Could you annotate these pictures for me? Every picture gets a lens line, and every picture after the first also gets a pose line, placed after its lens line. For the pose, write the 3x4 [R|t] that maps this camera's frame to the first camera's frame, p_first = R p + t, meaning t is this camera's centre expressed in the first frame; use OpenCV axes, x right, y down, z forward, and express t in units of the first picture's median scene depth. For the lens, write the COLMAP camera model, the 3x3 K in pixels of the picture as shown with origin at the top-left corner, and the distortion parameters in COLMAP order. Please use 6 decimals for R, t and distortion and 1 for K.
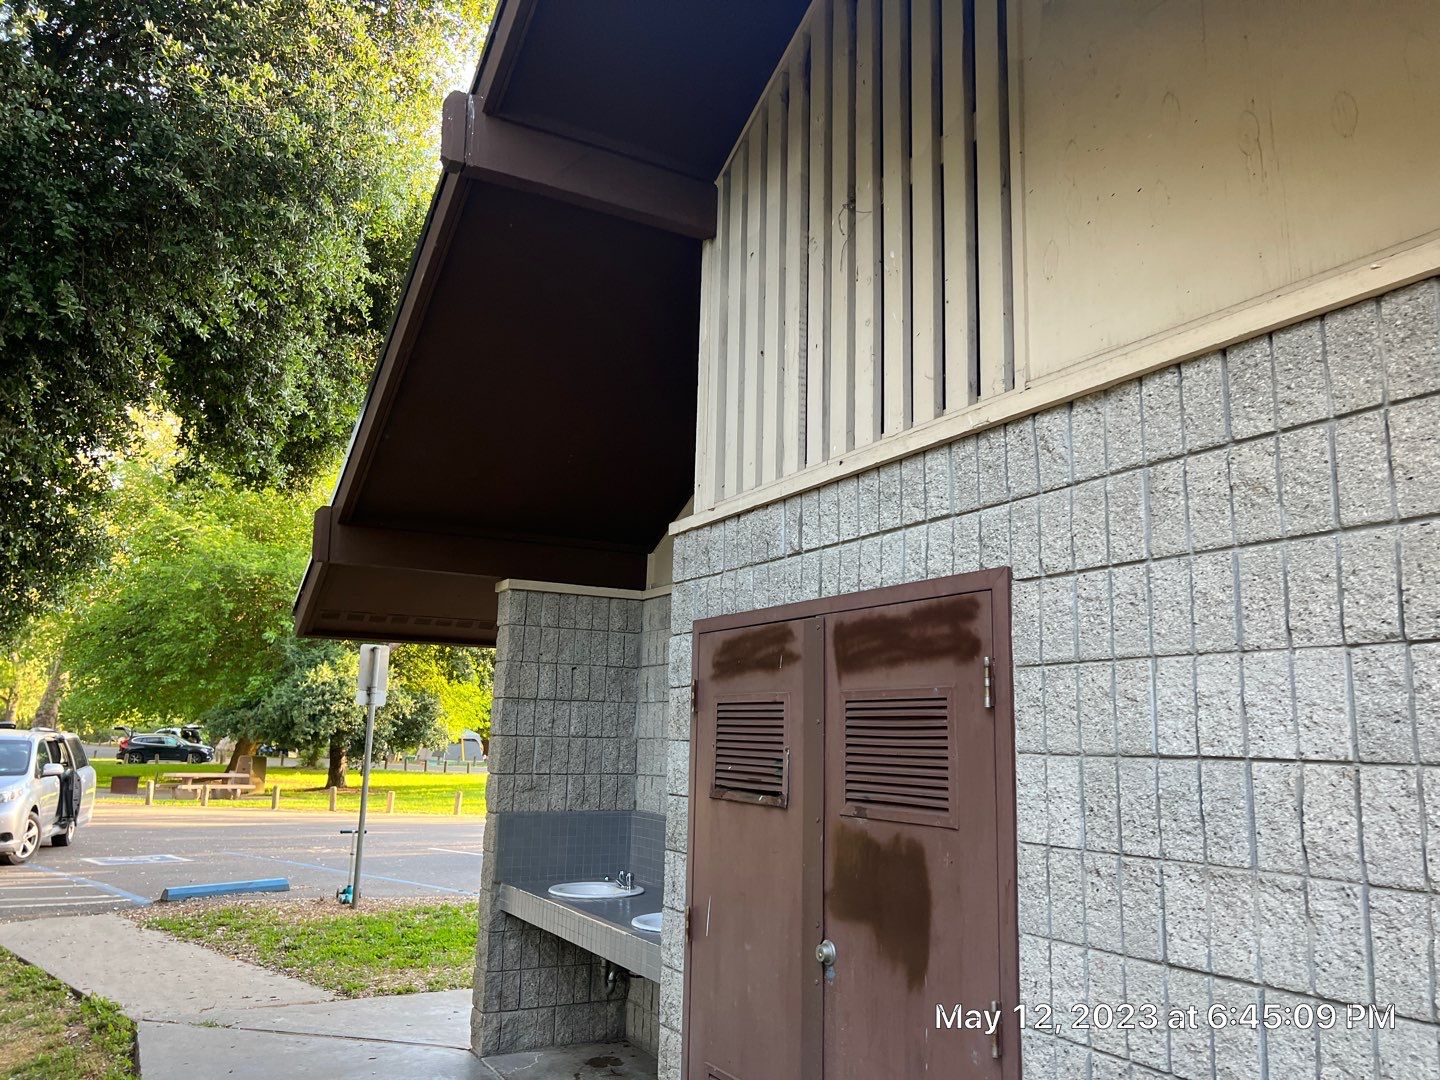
lens RADIAL K [[1086.5, 0, 720.0], [0, 1086.5, 540.0], [0, 0, 1]] dist [0.133731, -0.254881]
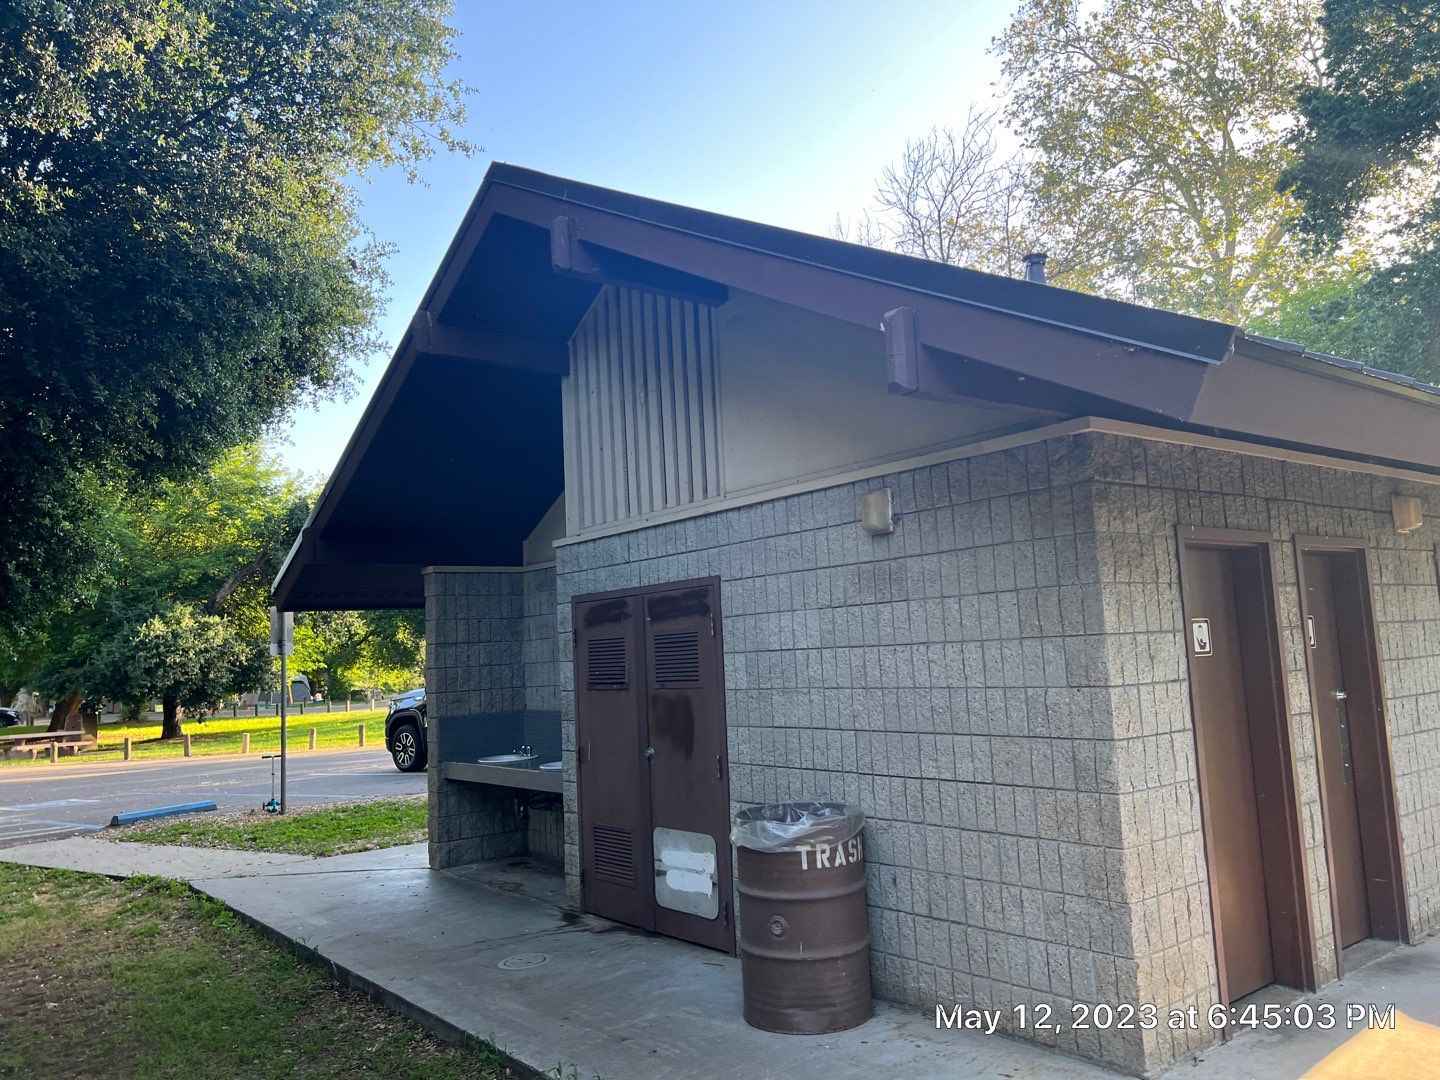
lens RADIAL K [[1067.9, 0, 744.4], [0, 1067.9, 538.1], [0, 0, 1]] dist [0.050697, -0.055173]
pose [[0.981362, -0.055717, 0.183913, -0.064459], [0.042408, 0.996242, 0.075528, -0.146921], [-0.187430, -0.066321, 0.980037, -0.809635]]
